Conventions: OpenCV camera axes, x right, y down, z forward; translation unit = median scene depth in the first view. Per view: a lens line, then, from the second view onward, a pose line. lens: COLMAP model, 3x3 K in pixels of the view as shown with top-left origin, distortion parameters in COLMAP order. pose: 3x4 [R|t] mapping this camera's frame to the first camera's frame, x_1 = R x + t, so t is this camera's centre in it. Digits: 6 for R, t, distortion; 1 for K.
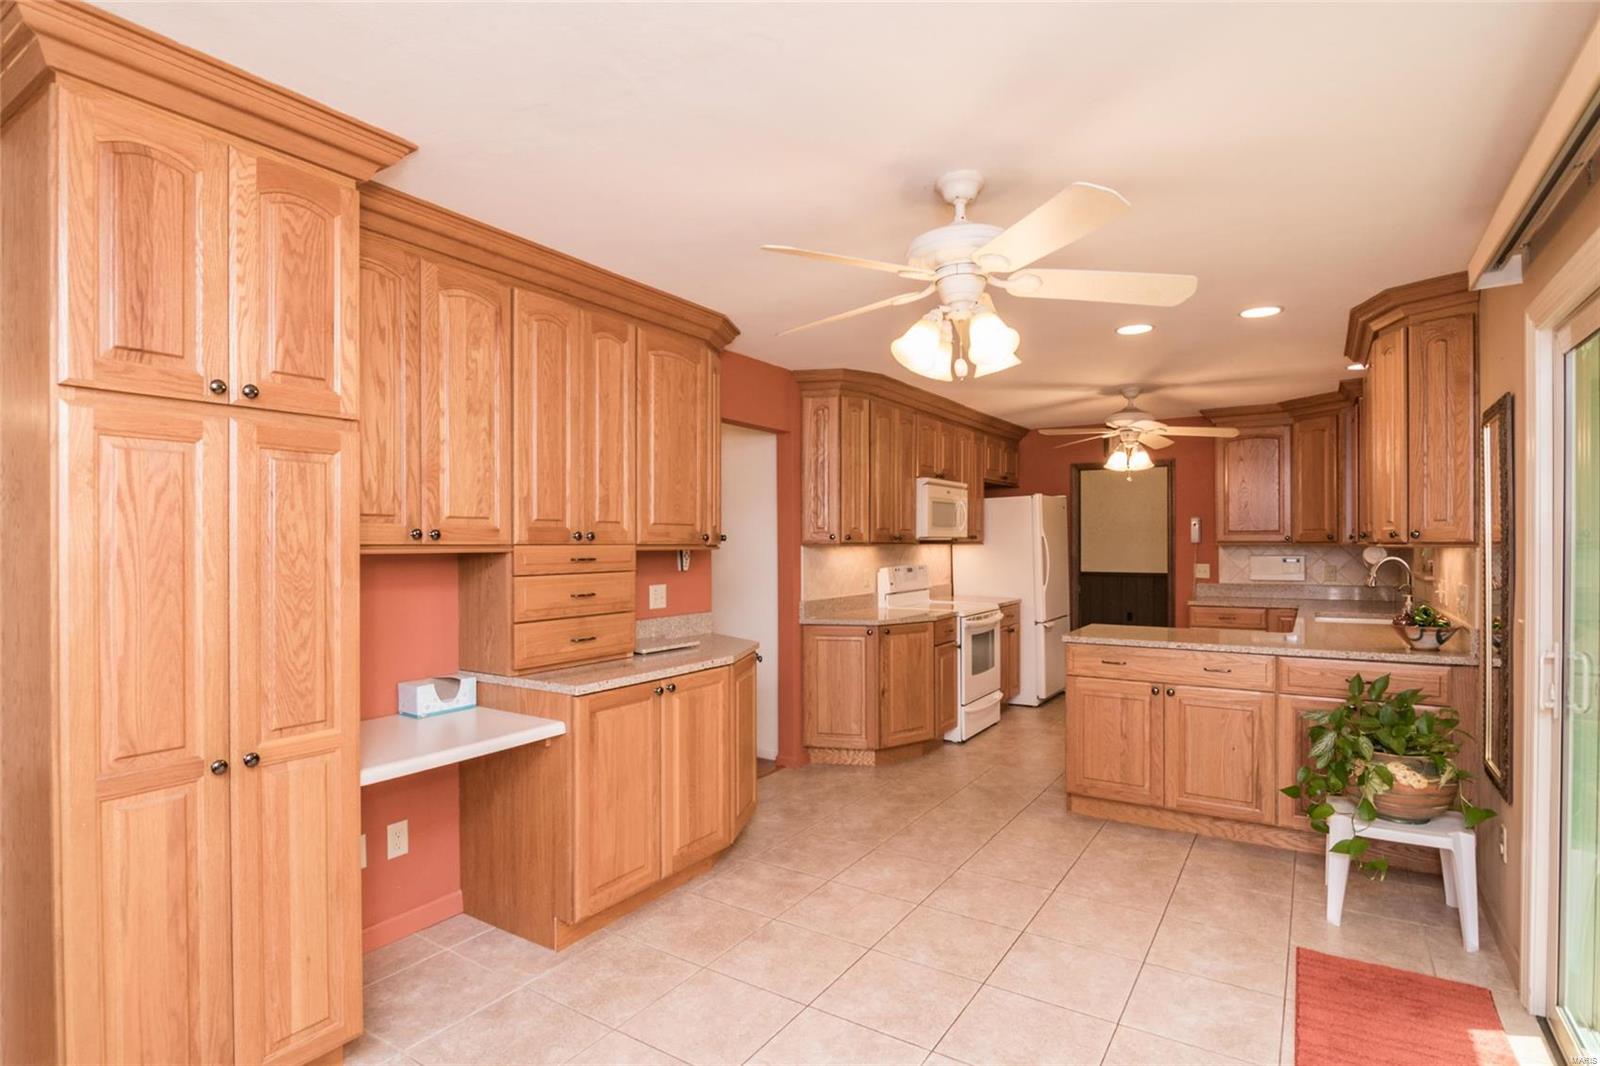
lens RADIAL K [[795.9, 0, 797.0], [0, 795.9, 541.7], [0, 0, 1]] dist [-0.002653, -0.000726]
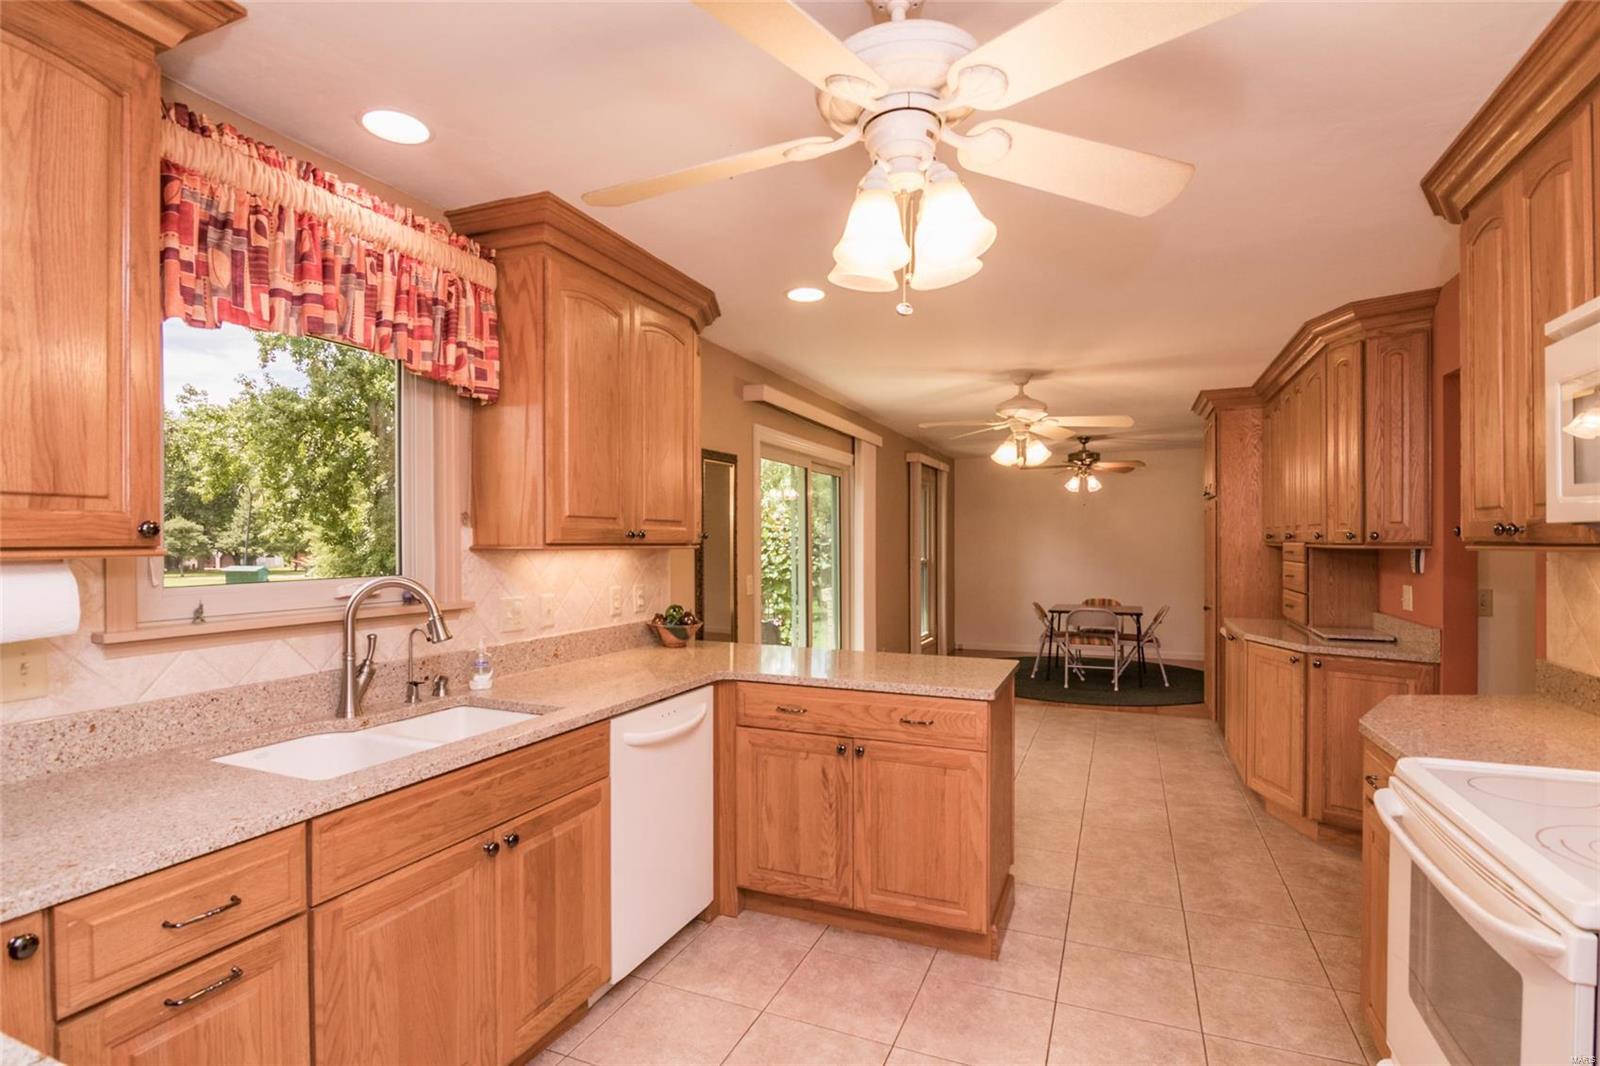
lens RADIAL K [[777.5, 0, 798.8], [0, 777.5, 544.6], [0, 0, 1]] dist [0.001722, -0.000134]
pose [[-0.982472, 0.003017, -0.186384, 0.548331], [0.002432, 0.999991, 0.003368, 0.000228], [0.186392, 0.002855, -0.982471, 1.373803]]
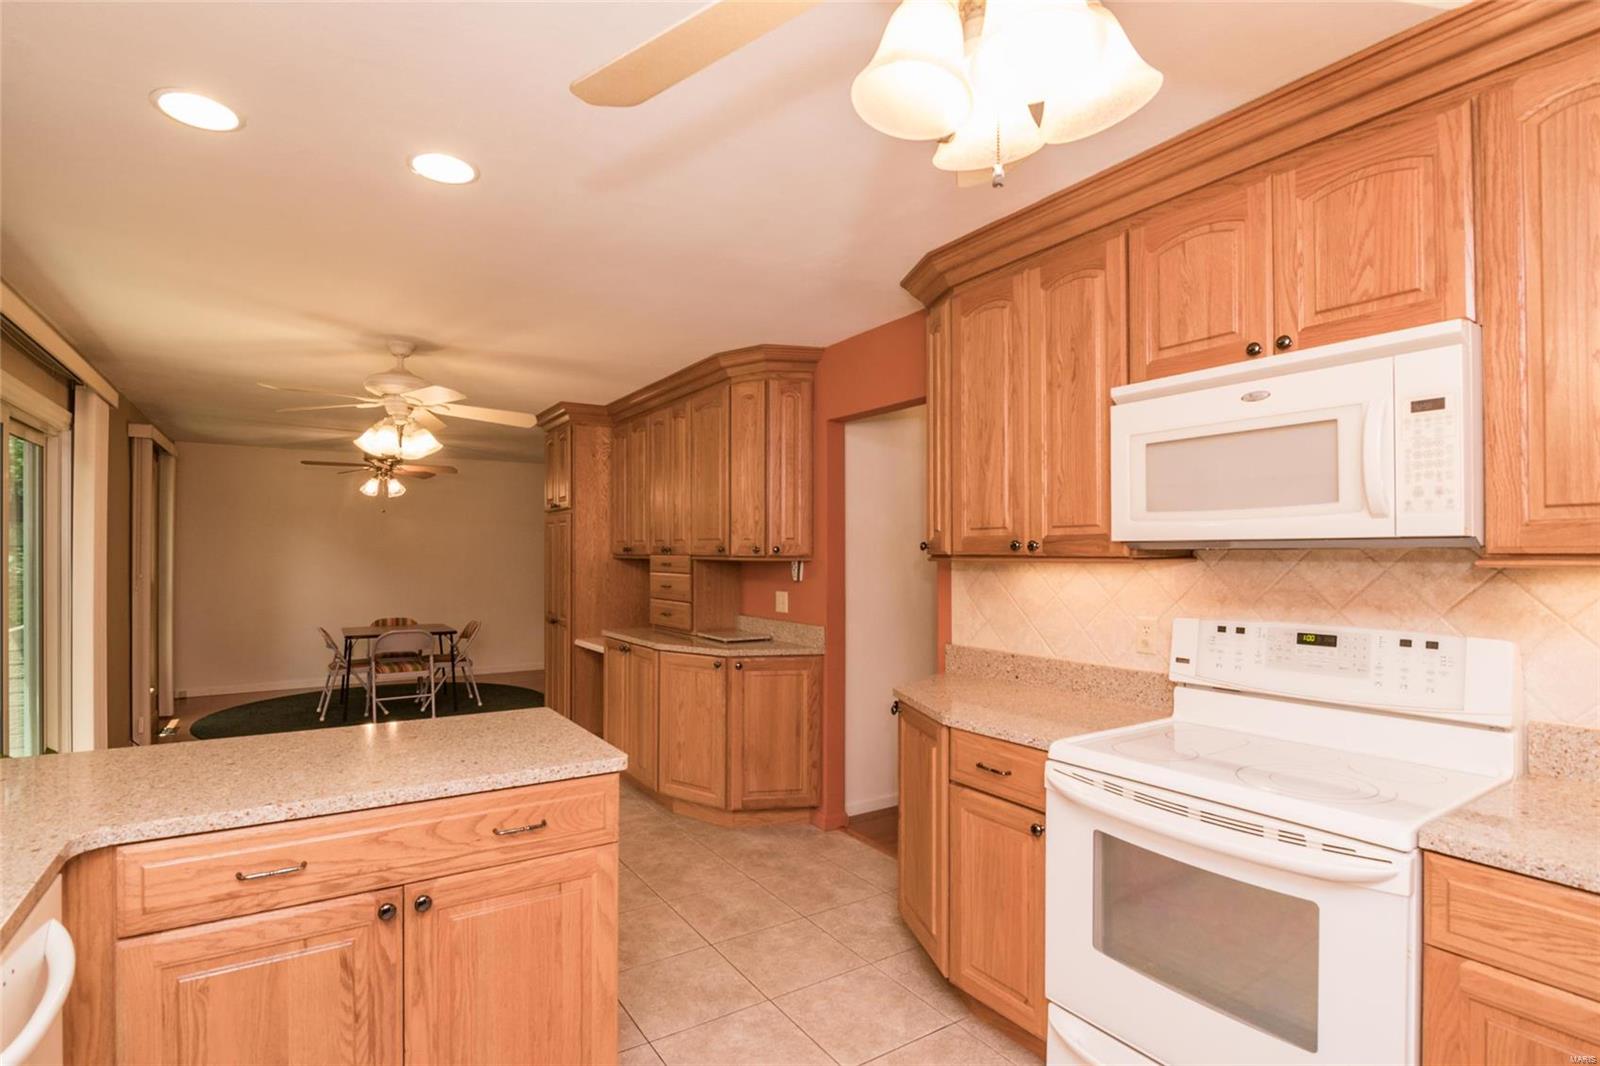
lens RADIAL K [[770.2, 0, 779.8], [0, 770.2, 550.8], [0, 0, 1]] dist [-0.003892, -0.000888]
pose [[-0.413301, -0.003934, -0.910586, 0.635757], [-0.001471, 0.999992, -0.003652, -0.000018], [0.910593, -0.000170, -0.413304, 1.121988]]
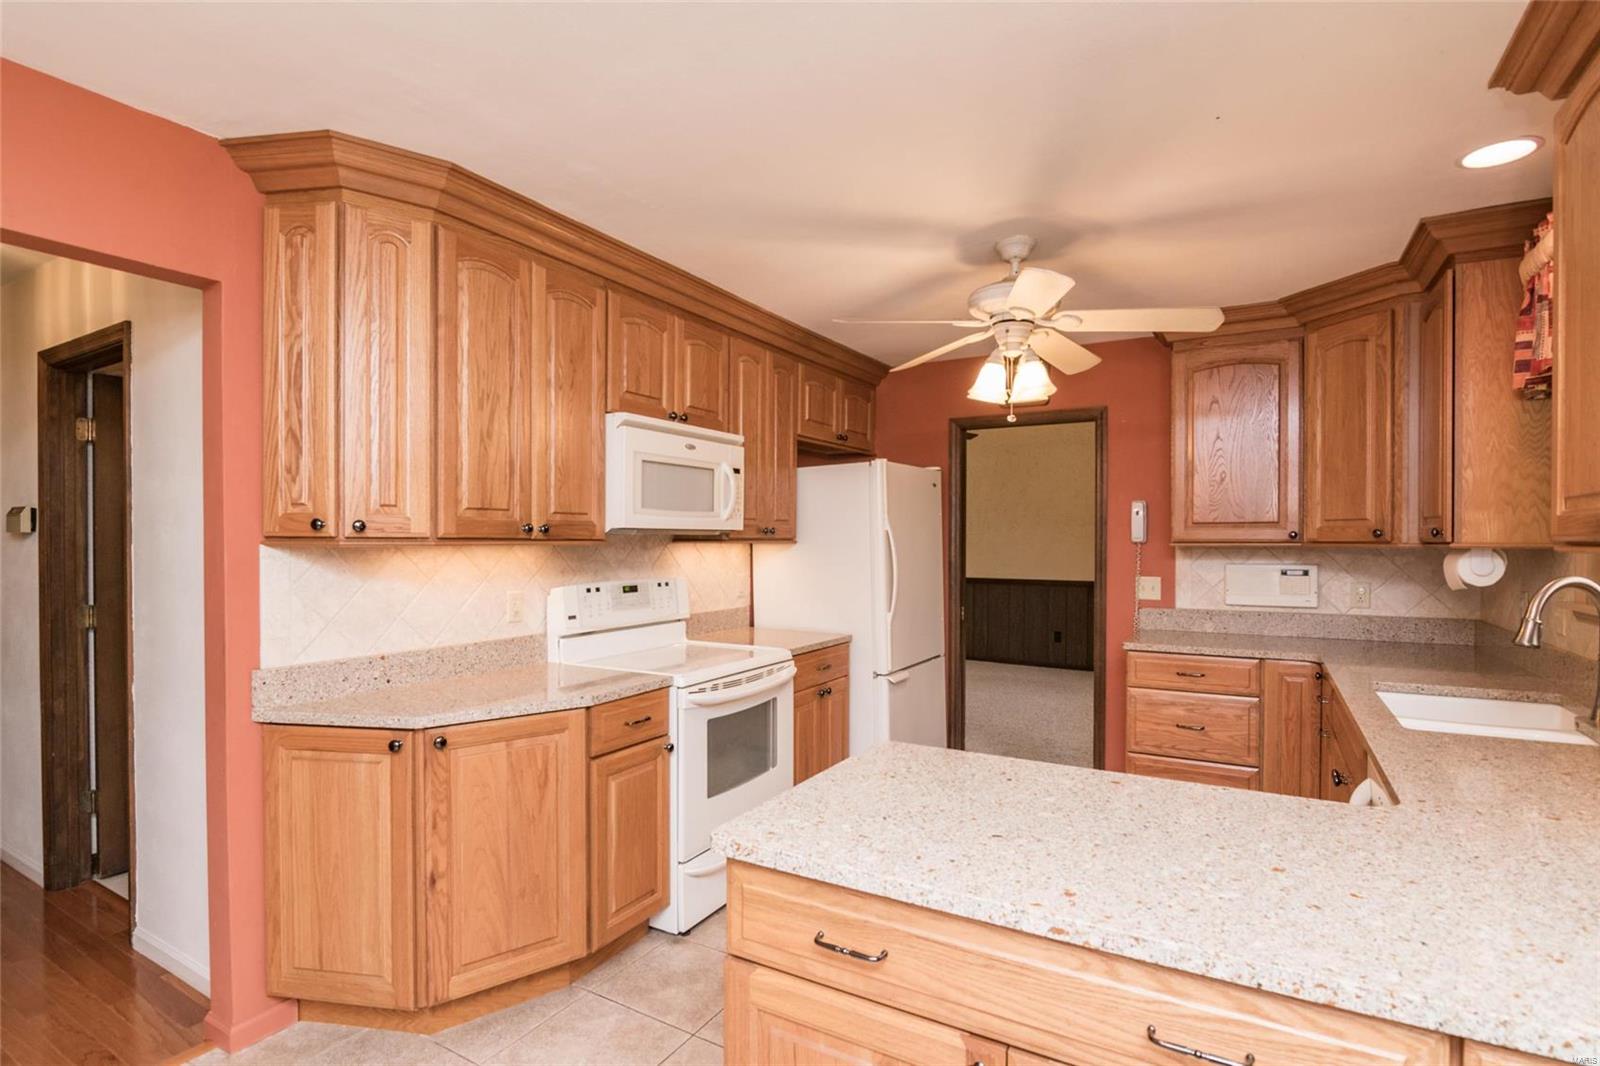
lens RADIAL K [[777.5, 0, 798.8], [0, 777.5, 544.6], [0, 0, 1]] dist [0.001722, -0.000134]
pose [[0.998894, 0.004574, 0.046786, 0.281699], [-0.004847, 0.999972, 0.005716, 0.001266], [-0.046759, -0.005937, 0.998889, 0.550430]]
